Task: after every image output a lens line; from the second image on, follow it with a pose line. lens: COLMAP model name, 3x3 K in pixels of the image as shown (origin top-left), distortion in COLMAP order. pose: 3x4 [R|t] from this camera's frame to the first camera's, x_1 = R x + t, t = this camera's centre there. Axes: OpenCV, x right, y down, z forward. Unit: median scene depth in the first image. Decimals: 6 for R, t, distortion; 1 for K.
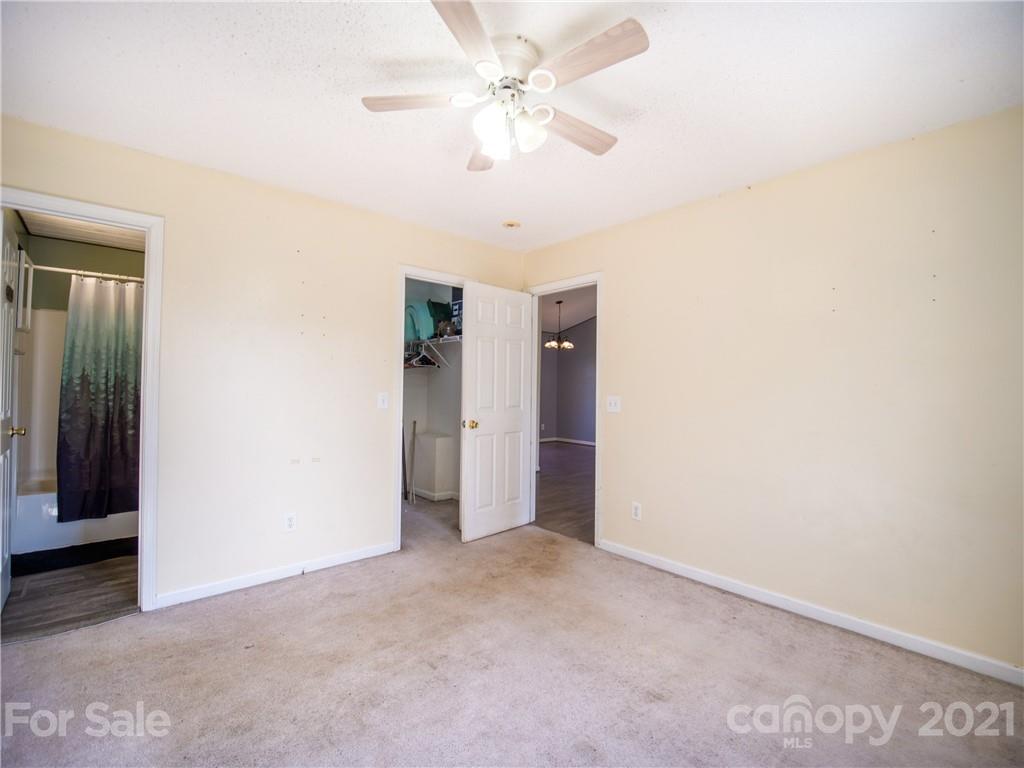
lens RADIAL K [[465.4, 0, 509.2], [0, 465.4, 381.6], [0, 0, 1]] dist [-0.020884, -0.001013]
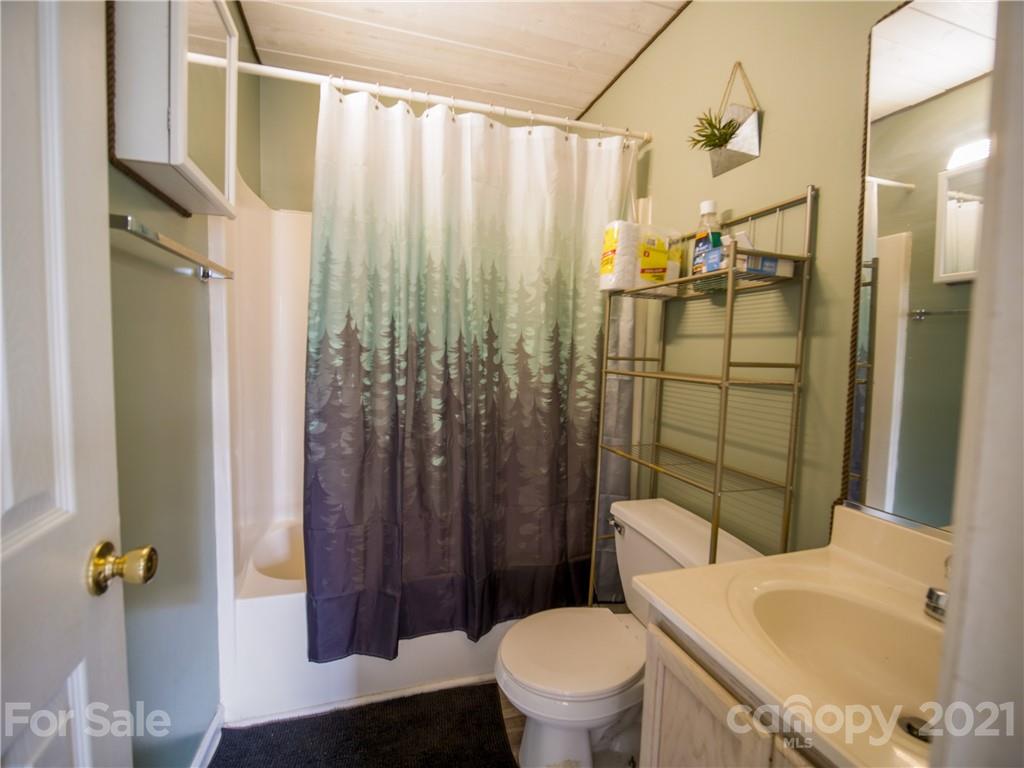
lens RADIAL K [[465.4, 0, 507.1], [0, 465.4, 382.6], [0, 0, 1]] dist [-0.020884, -0.001013]
pose [[0.908365, 0.035186, -0.416695, -0.606248], [-0.004747, 0.997257, 0.073859, 0.001940], [0.418151, -0.065113, 0.906041, 0.655908]]
